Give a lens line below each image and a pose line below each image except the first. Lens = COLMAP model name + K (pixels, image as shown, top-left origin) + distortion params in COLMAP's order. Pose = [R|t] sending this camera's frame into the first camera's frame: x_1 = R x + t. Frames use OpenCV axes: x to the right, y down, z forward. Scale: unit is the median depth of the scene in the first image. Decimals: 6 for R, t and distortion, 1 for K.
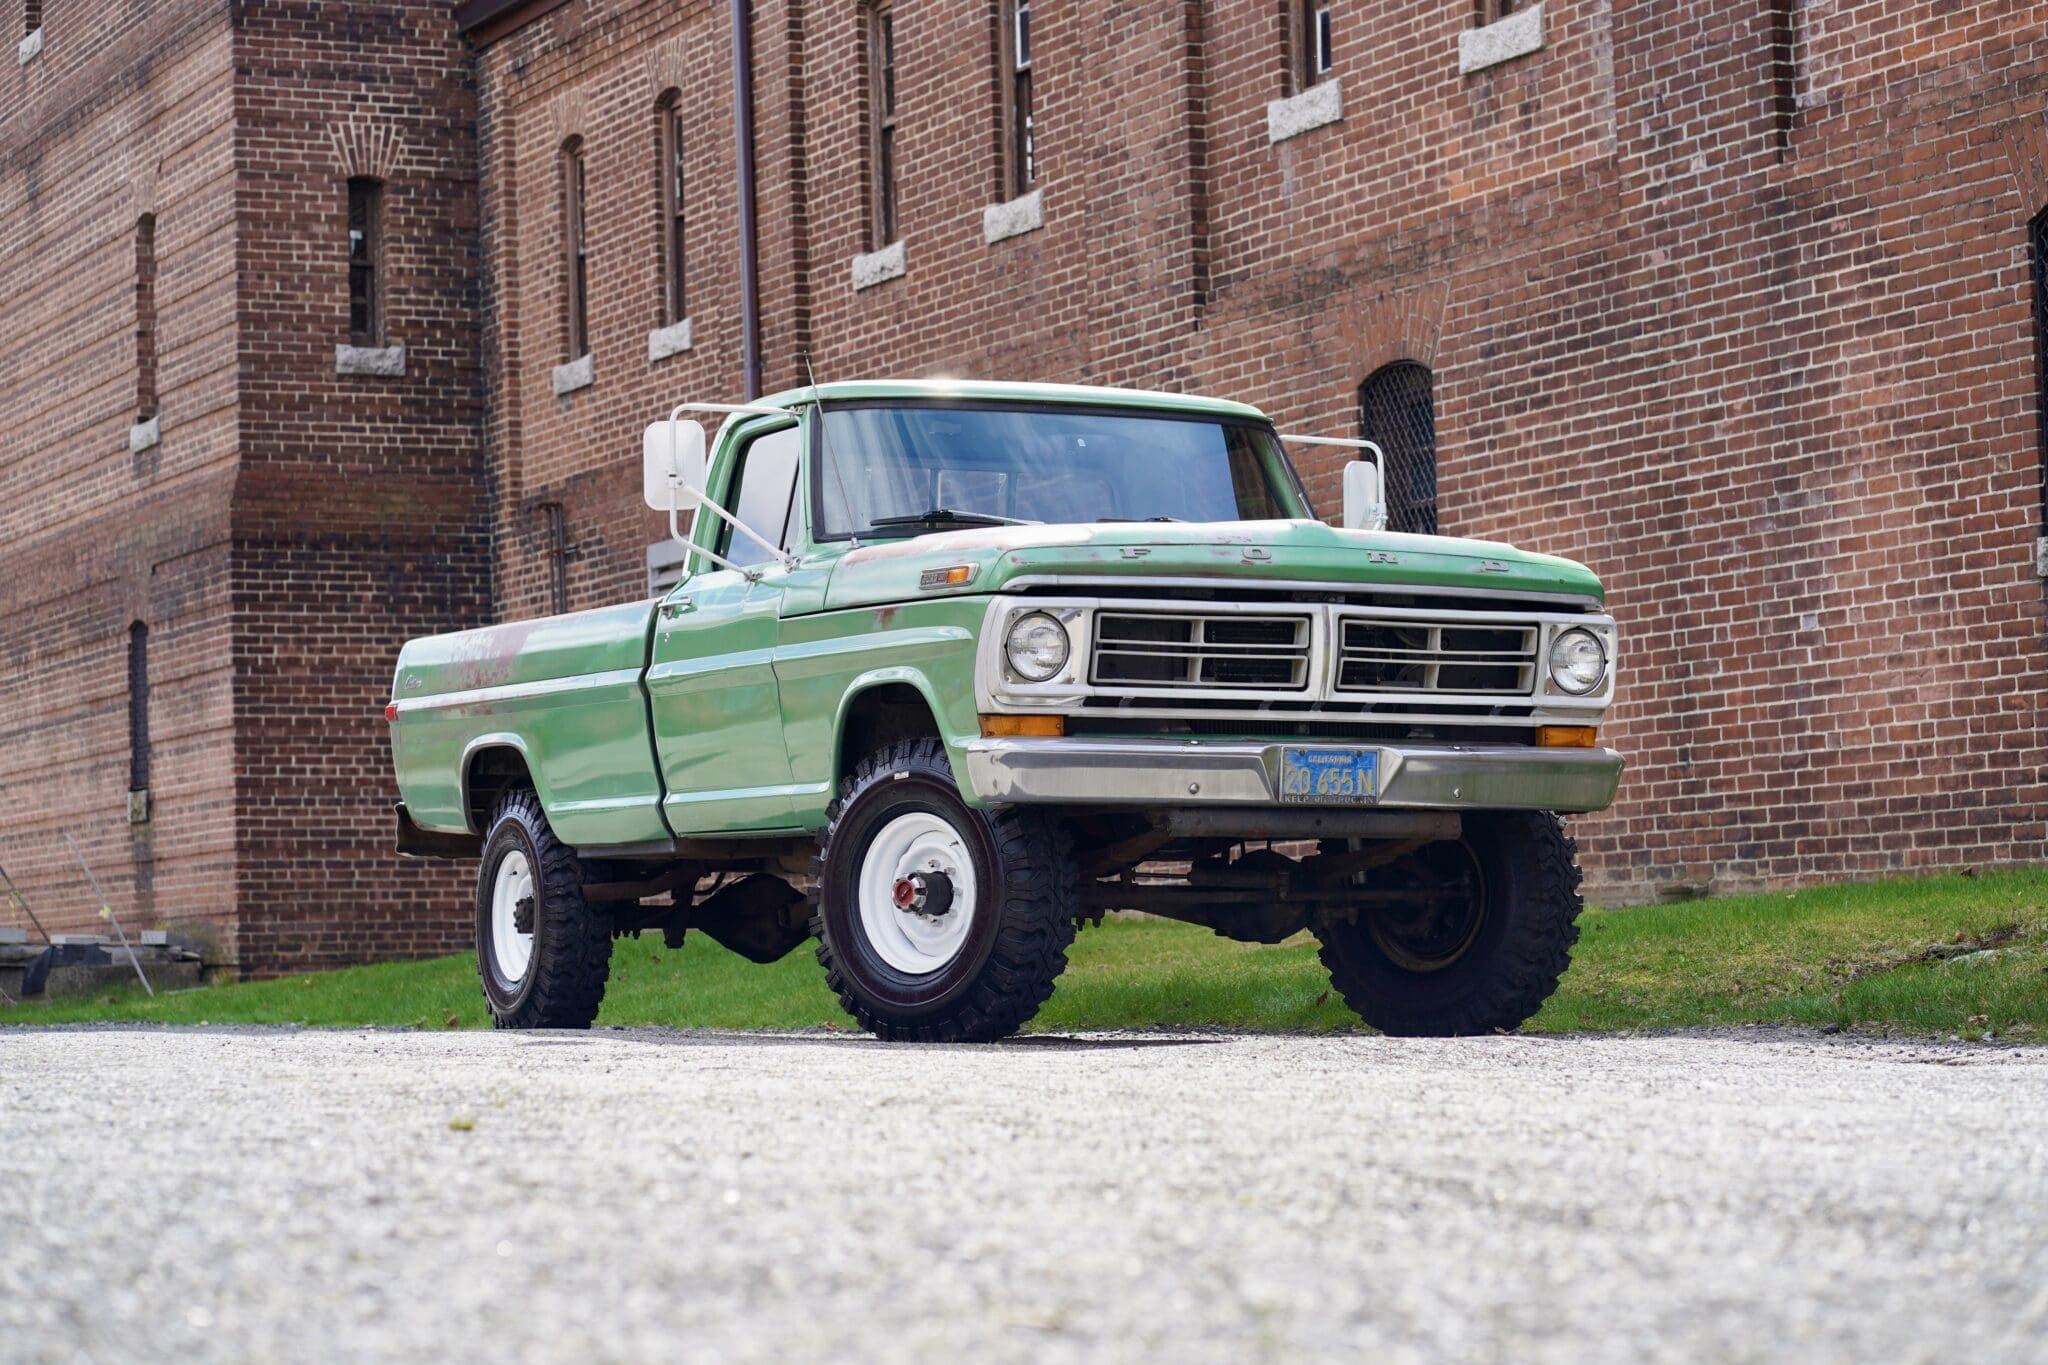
lens RADIAL K [[4703.6, 0, 1024.0], [0, 4703.6, 682.5], [0, 0, 1]] dist [0.117231, -2.525541]
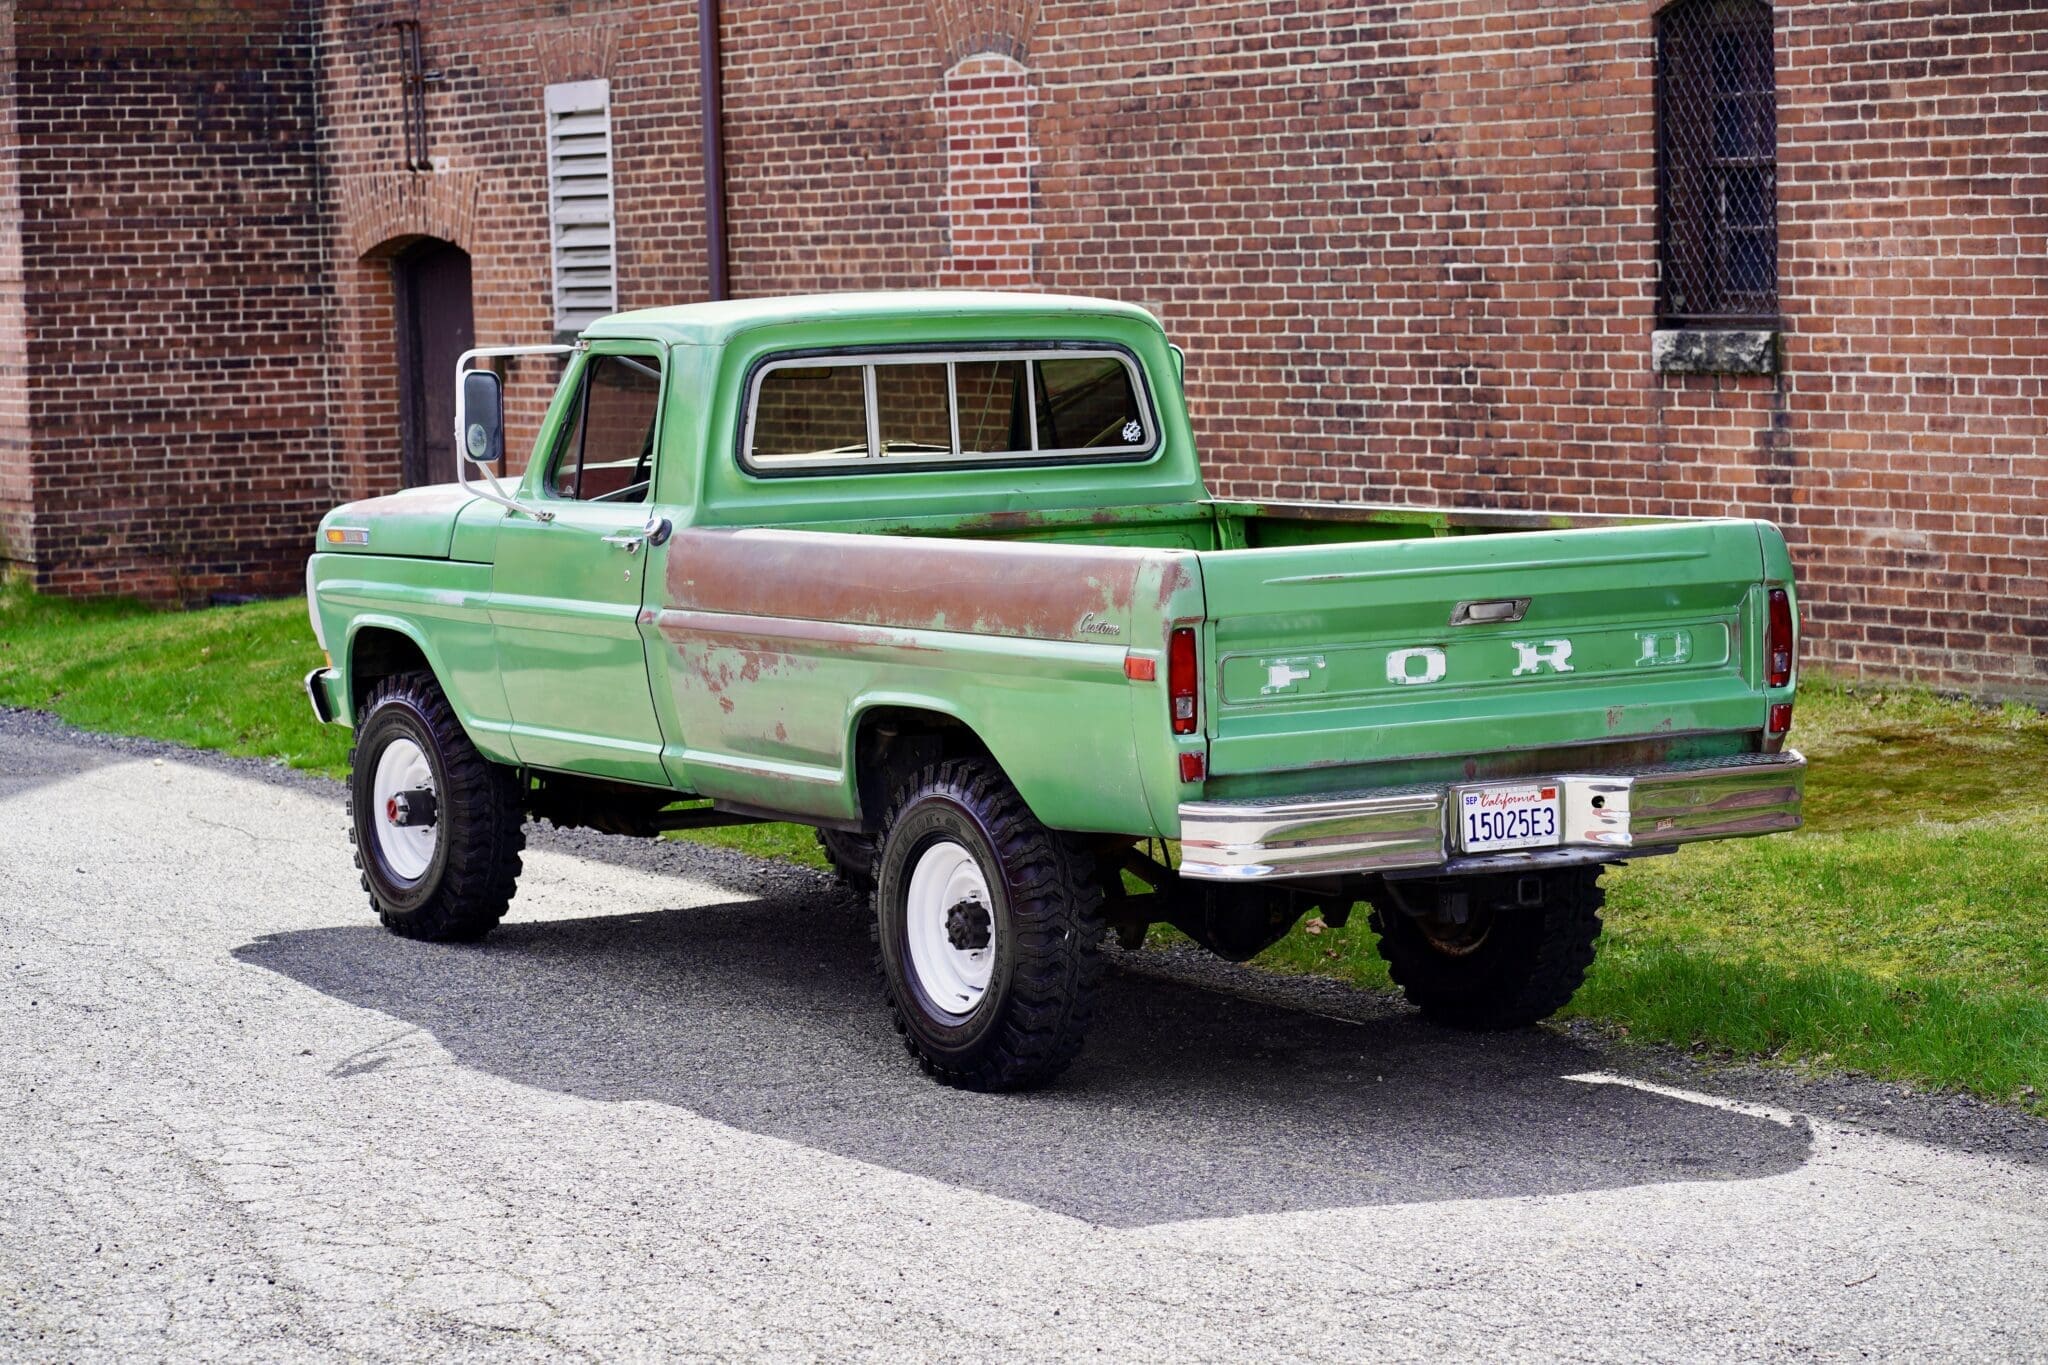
lens RADIAL K [[4720.5, 0, 1024.0], [0, 4720.5, 682.5], [0, 0, 1]] dist [0.127269, -2.703053]
pose [[0.992763, -0.009928, 0.119679, -0.133117], [-0.008198, 0.988650, 0.150013, -0.069730], [-0.119810, -0.149908, 0.981414, 0.200553]]
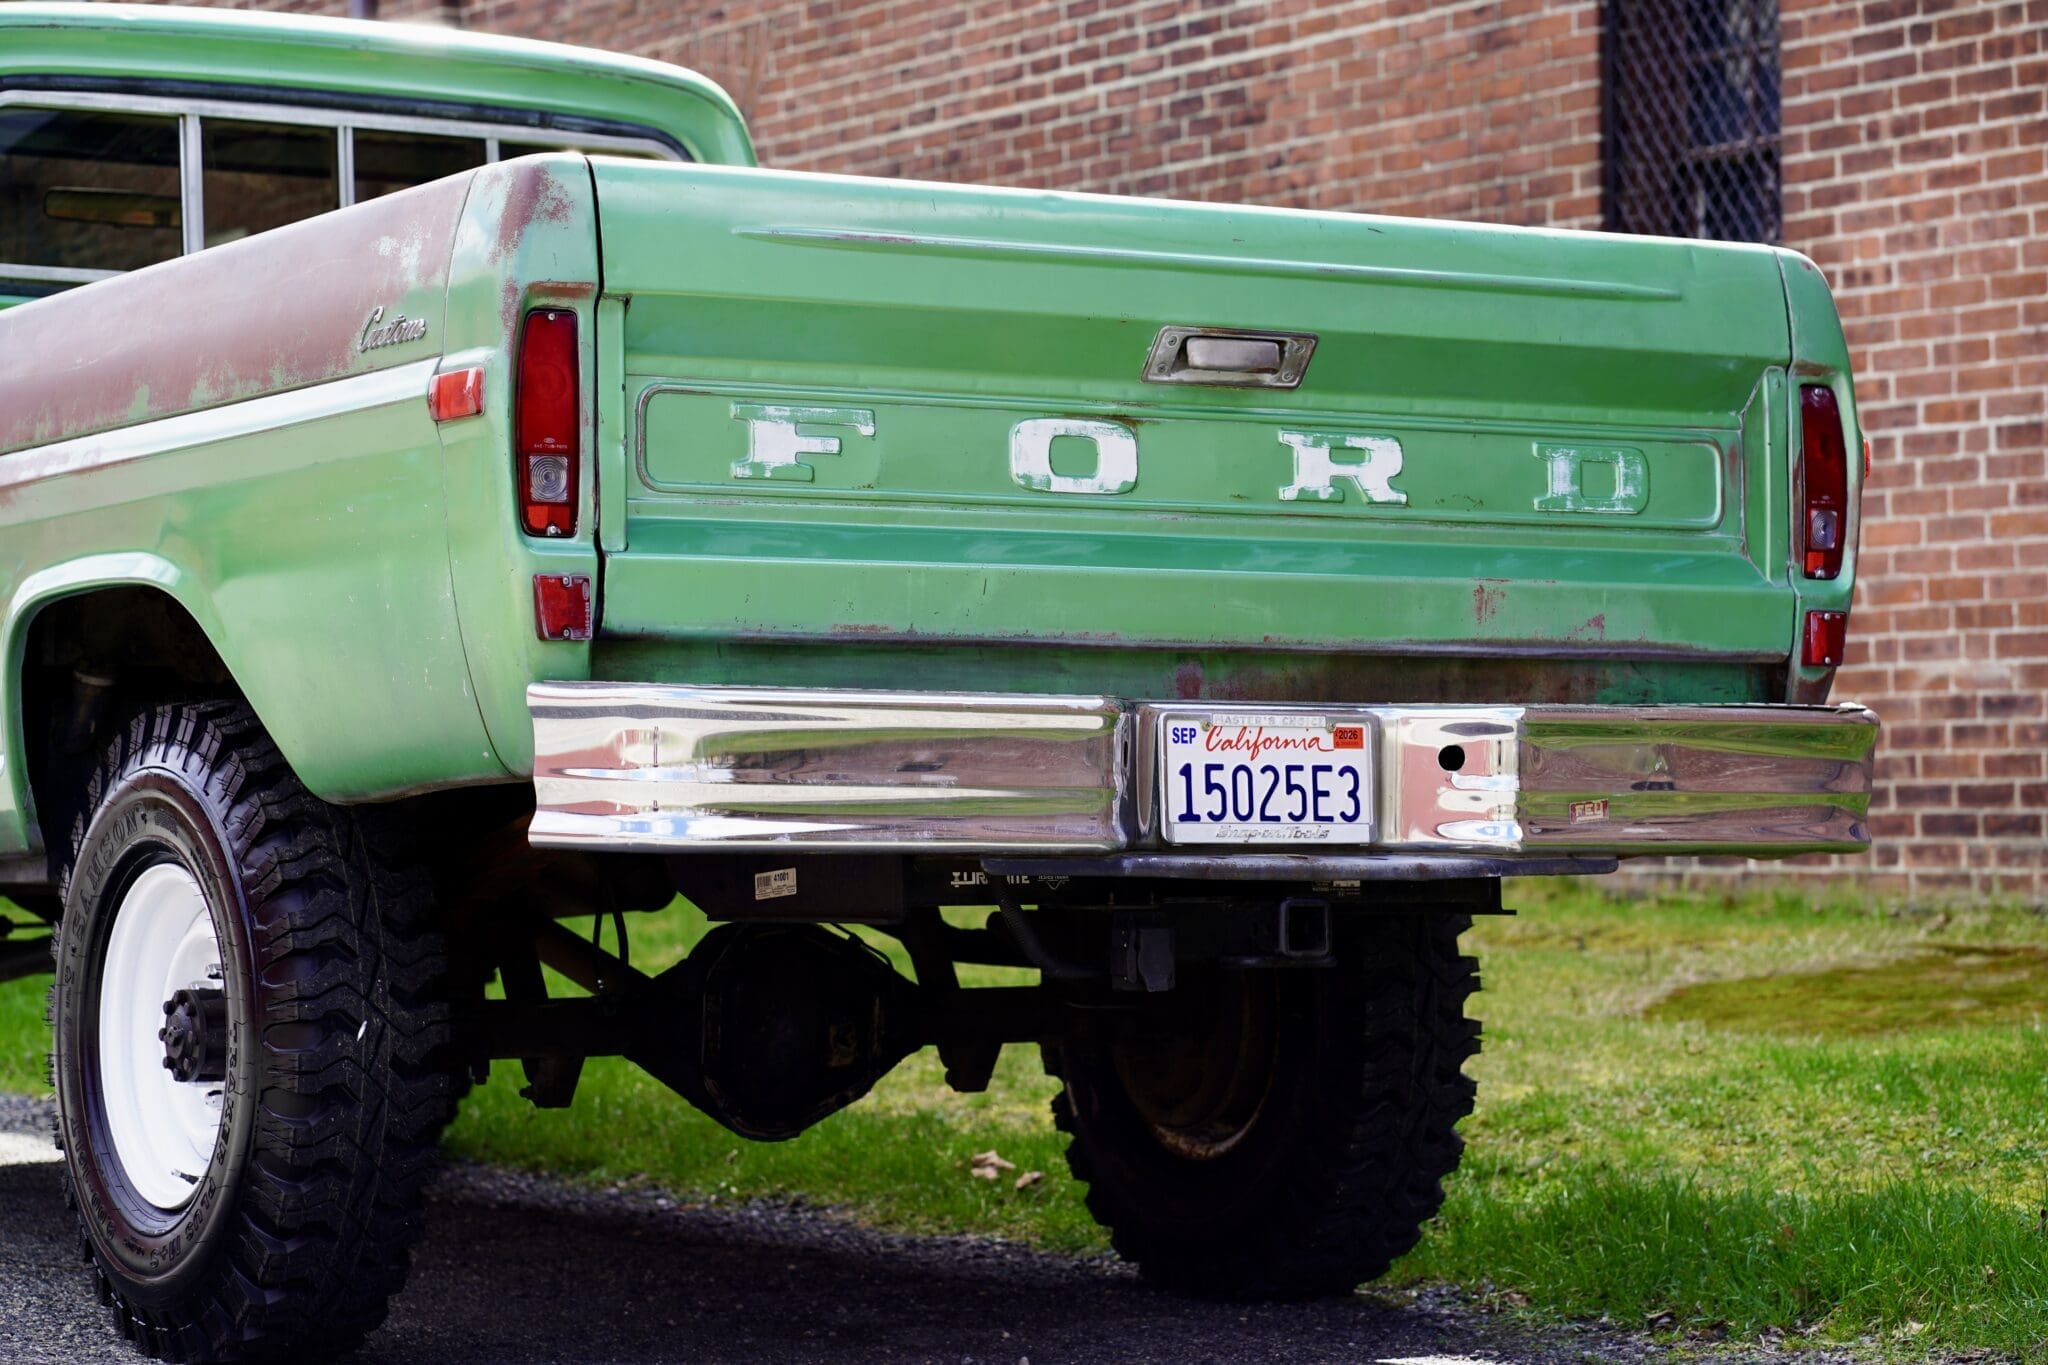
lens RADIAL K [[4820.7, 0, 1024.0], [0, 4820.7, 682.5], [0, 0, 1]] dist [0.190576, -3.095133]
pose [[0.991468, 0.021768, 0.128520, -0.065897], [-0.026444, 0.999045, 0.034787, 0.006219], [-0.127640, -0.037889, 0.991097, 0.442913]]
